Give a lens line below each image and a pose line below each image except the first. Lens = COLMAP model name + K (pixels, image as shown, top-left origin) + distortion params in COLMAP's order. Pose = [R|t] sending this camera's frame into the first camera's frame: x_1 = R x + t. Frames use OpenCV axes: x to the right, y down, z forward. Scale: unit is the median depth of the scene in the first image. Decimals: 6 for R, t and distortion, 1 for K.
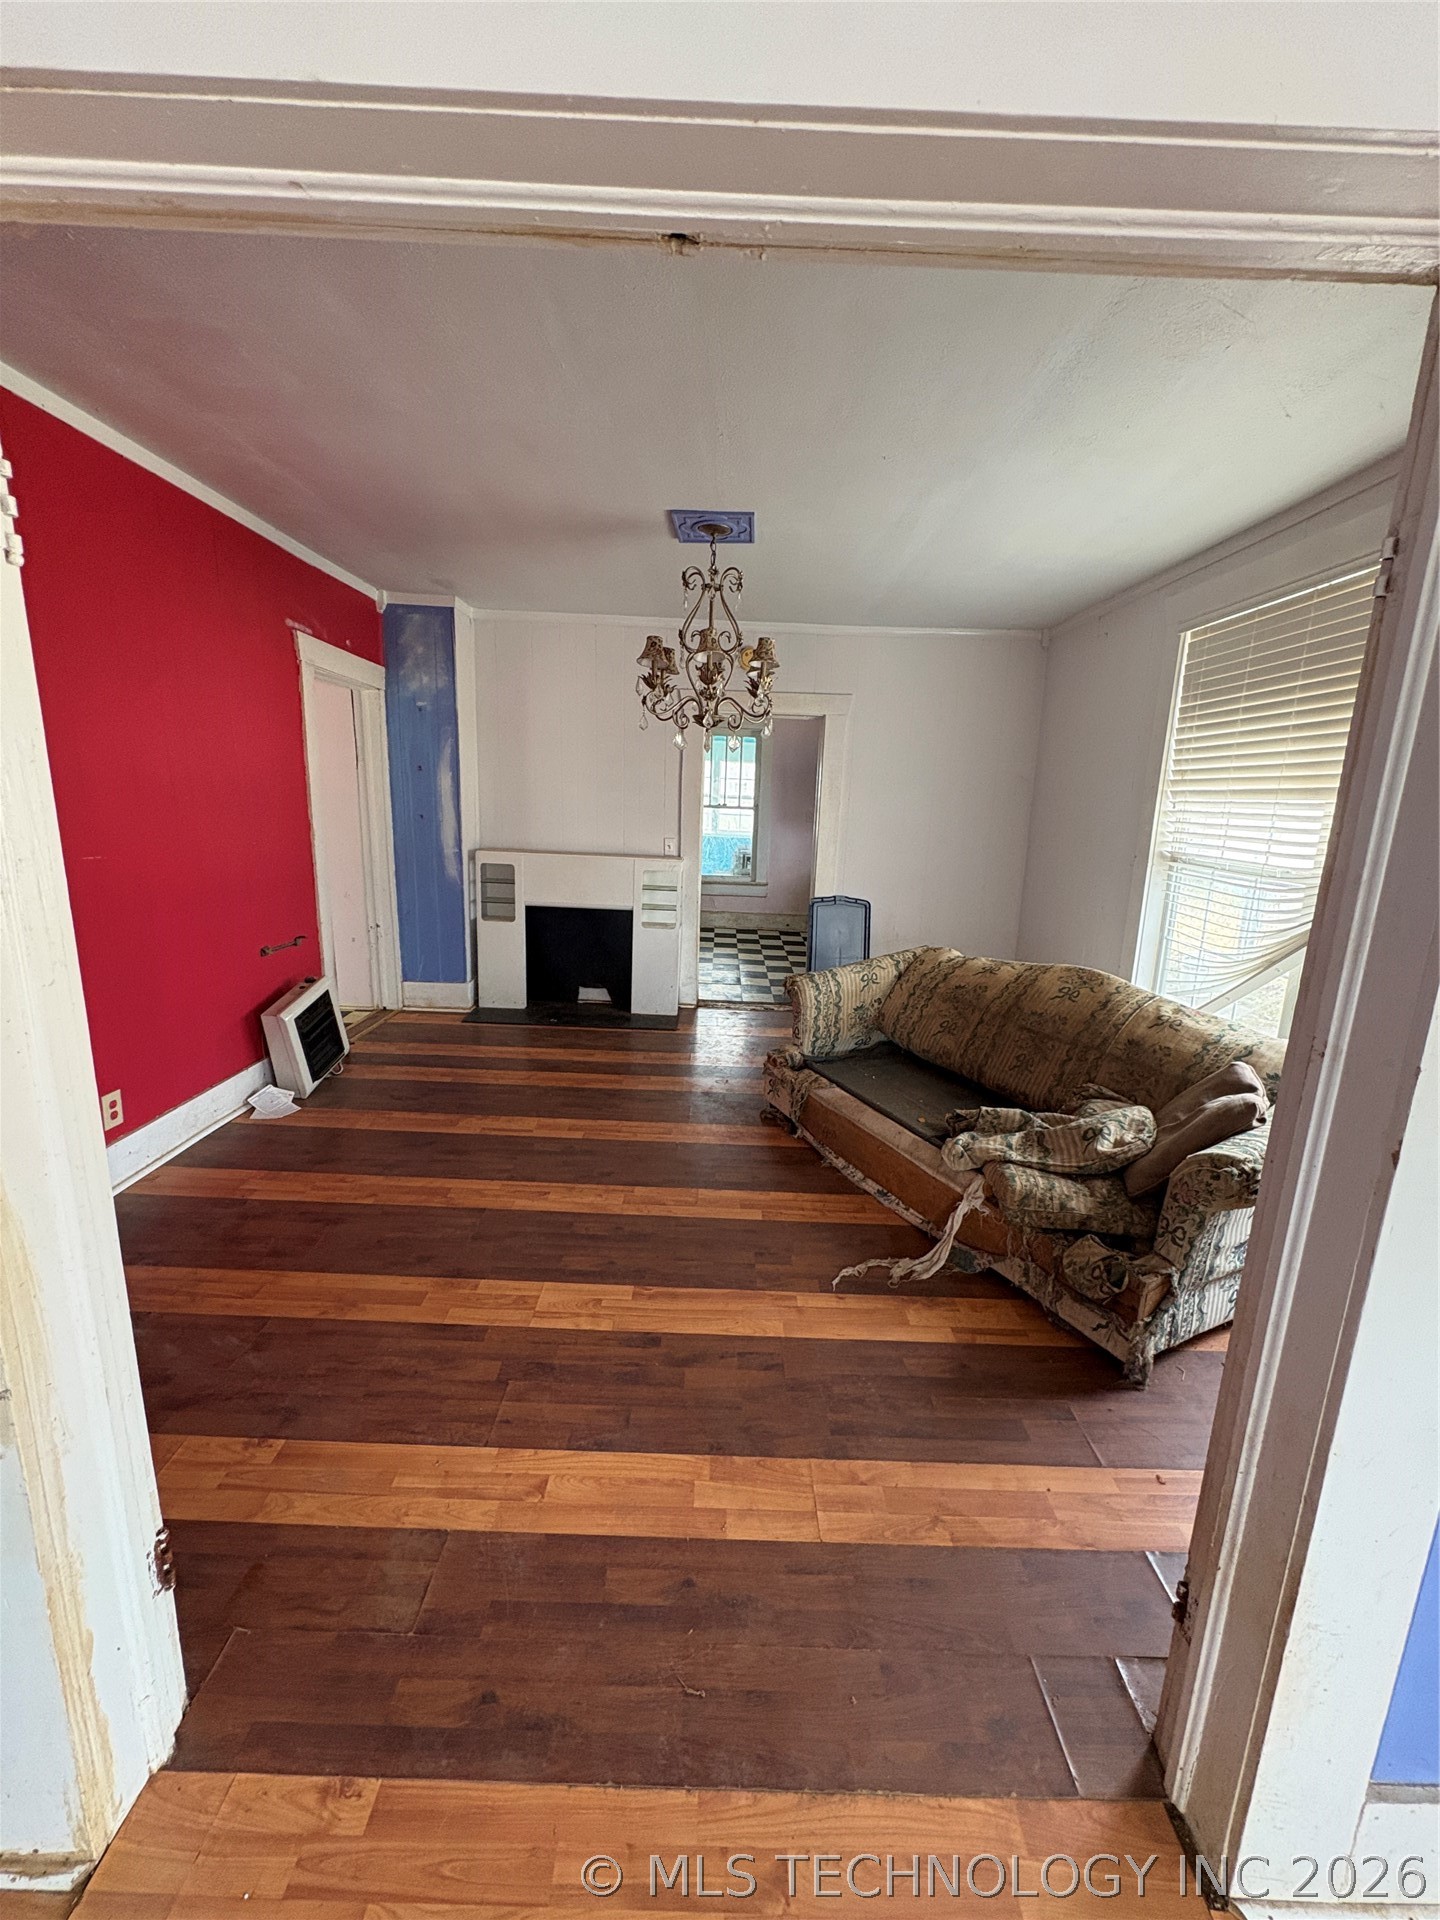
lens RADIAL K [[766.4, 0, 709.1], [0, 766.4, 949.8], [0, 0, 1]] dist [0.001047, -0.000368]
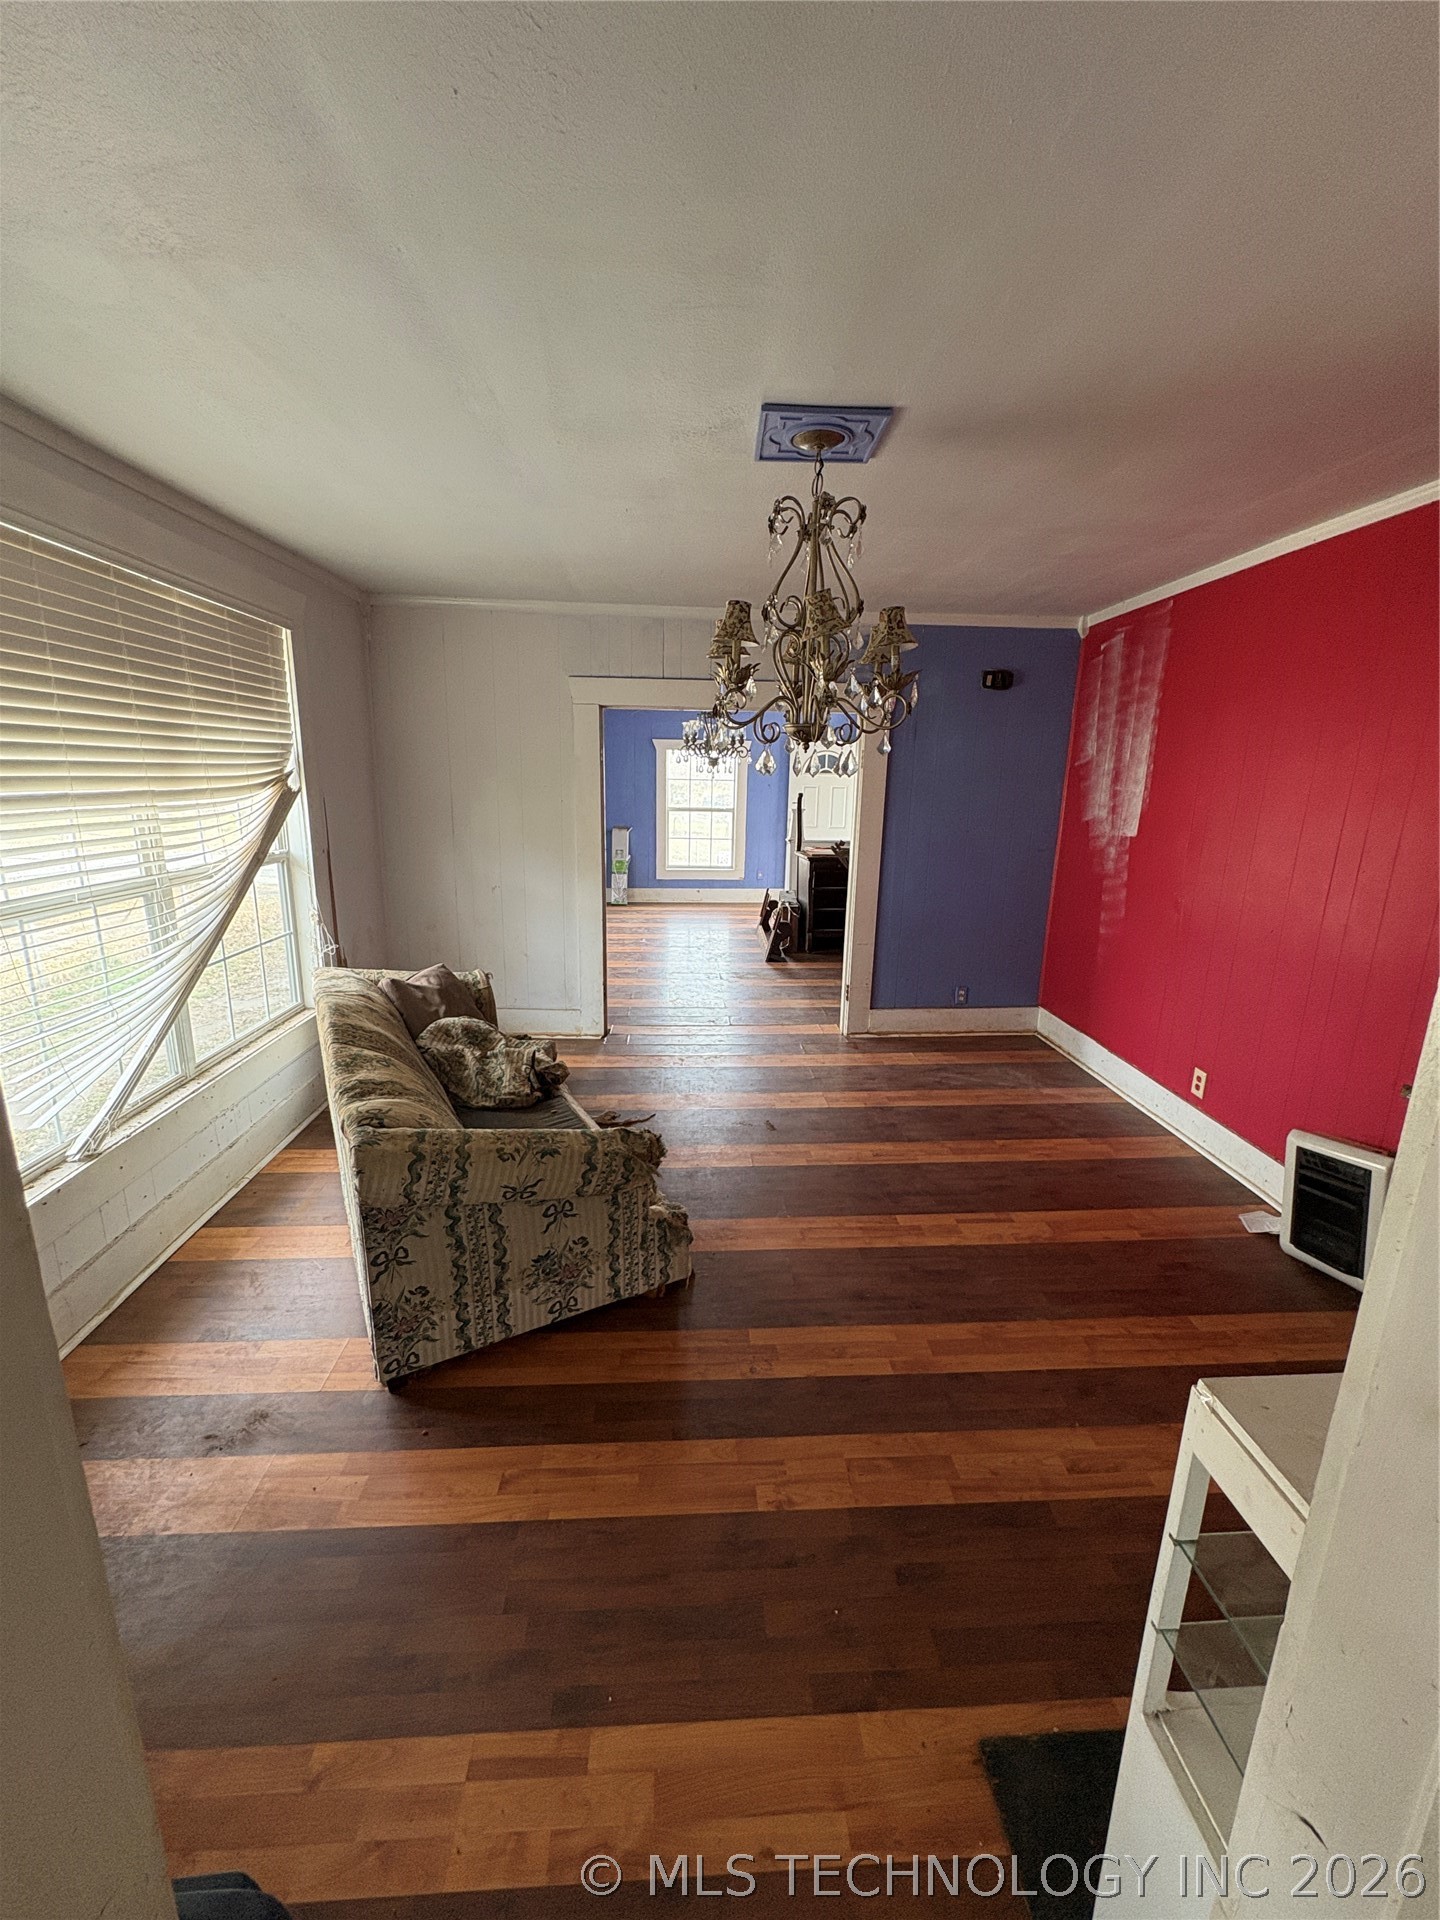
lens RADIAL K [[766.4, 0, 708.5], [0, 766.4, 975.2], [0, 0, 1]] dist [0.001047, -0.000368]
pose [[-0.997529, -0.034395, -0.061262, 0.120381], [-0.057540, 0.900289, 0.431474, -0.394538], [0.040313, 0.433933, -0.900043, 1.719607]]
